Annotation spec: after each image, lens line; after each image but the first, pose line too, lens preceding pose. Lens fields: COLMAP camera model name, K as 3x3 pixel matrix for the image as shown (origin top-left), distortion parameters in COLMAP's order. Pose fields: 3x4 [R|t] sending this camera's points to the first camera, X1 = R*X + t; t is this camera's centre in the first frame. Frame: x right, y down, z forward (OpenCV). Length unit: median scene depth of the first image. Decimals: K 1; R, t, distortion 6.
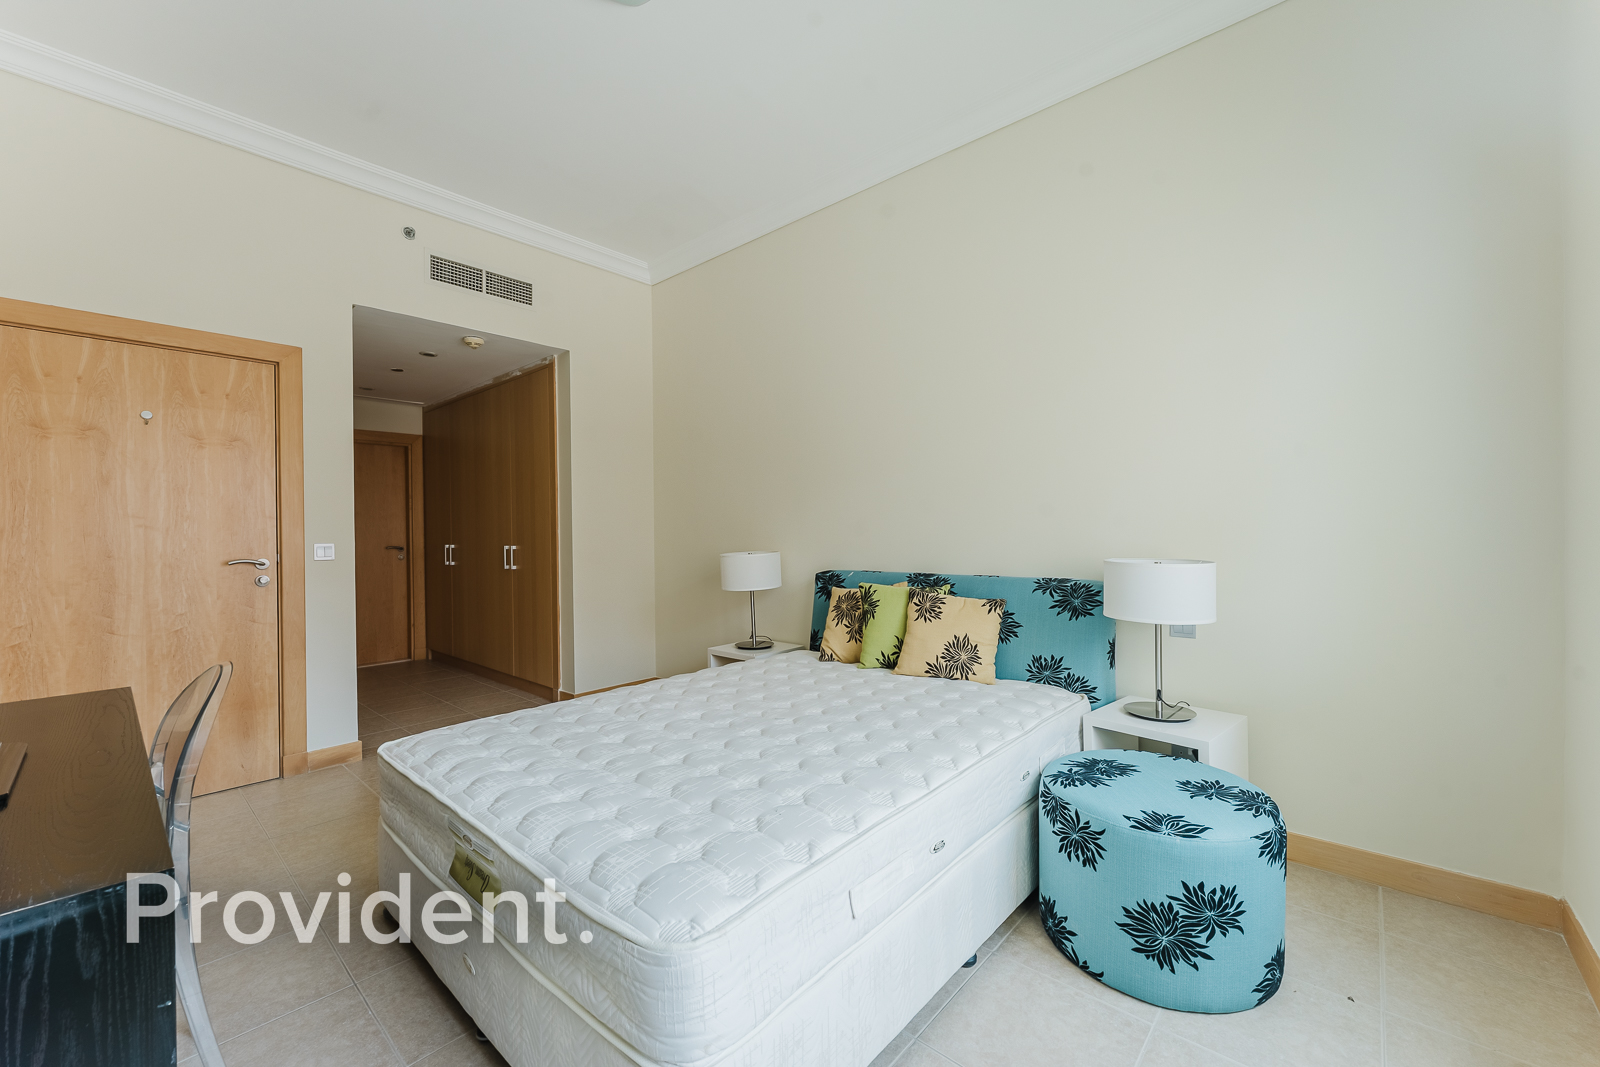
lens RADIAL K [[637.0, 0, 795.6], [0, 637.0, 531.0], [0, 0, 1]] dist [-0.000887, -0.000015]
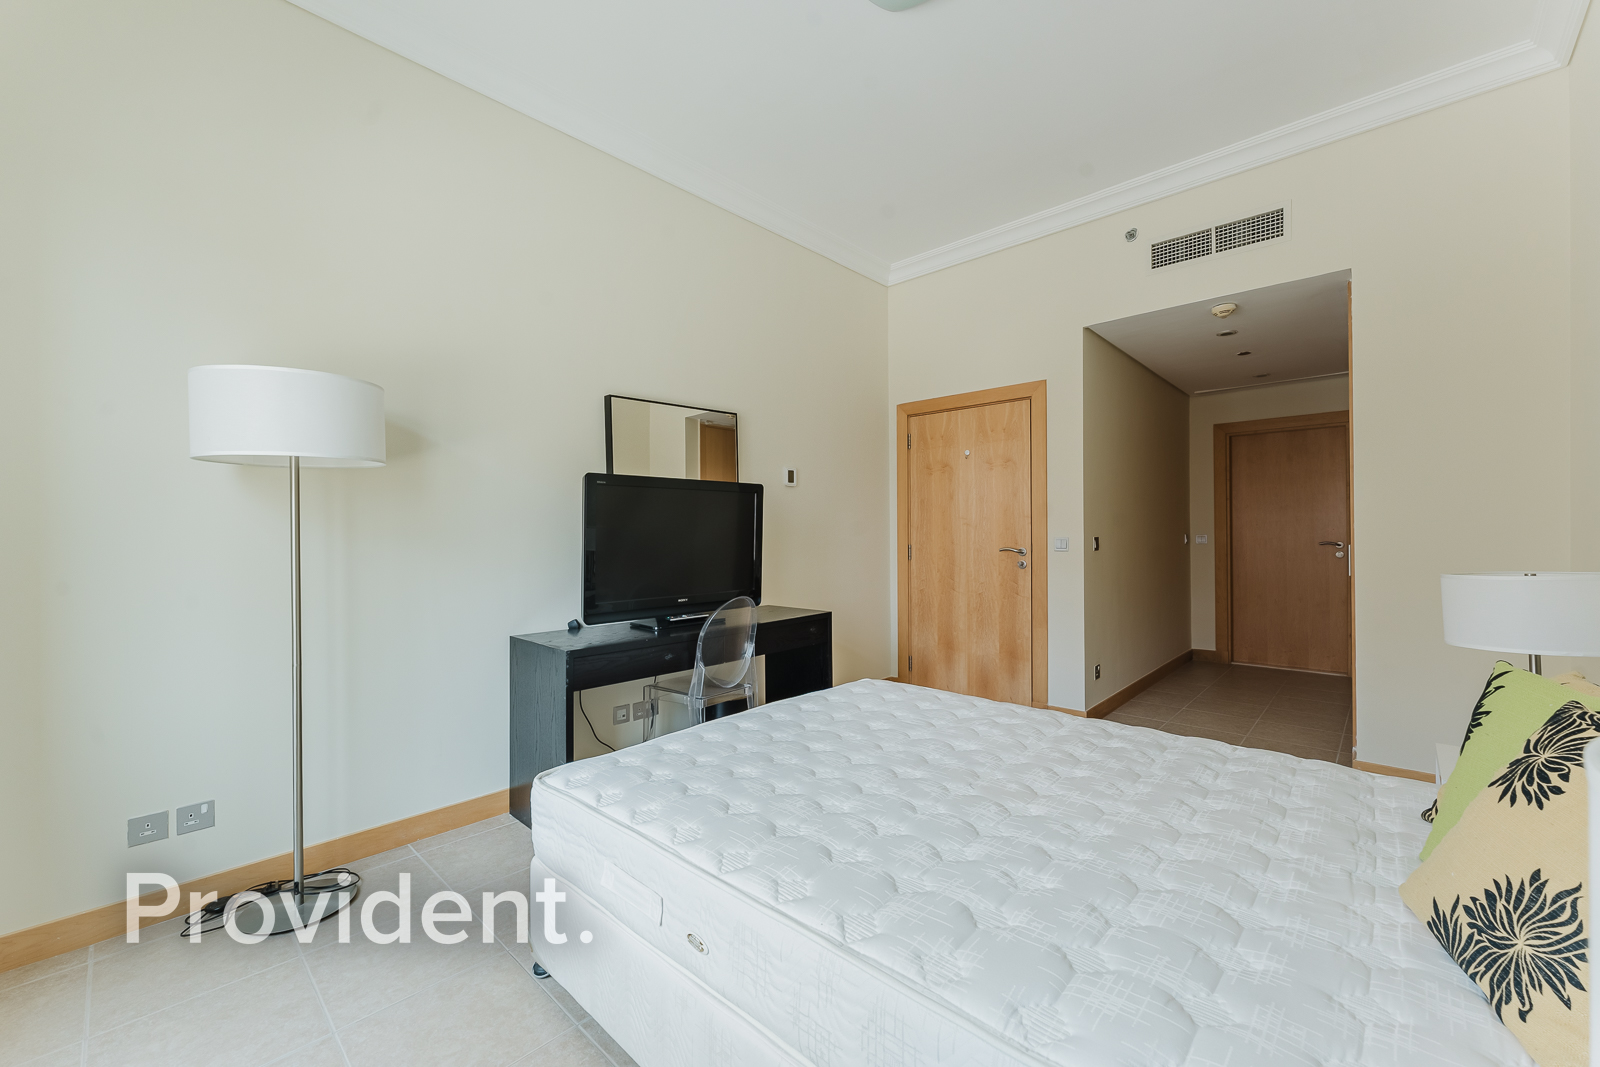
lens RADIAL K [[637.0, 0, 810.8], [0, 637.0, 532.6], [0, 0, 1]] dist [-0.000887, -0.000015]
pose [[-0.011029, 0.011212, -0.999876, 0.630161], [0.005874, 0.999921, 0.011148, -0.007135], [0.999922, -0.005751, -0.011094, 0.730858]]
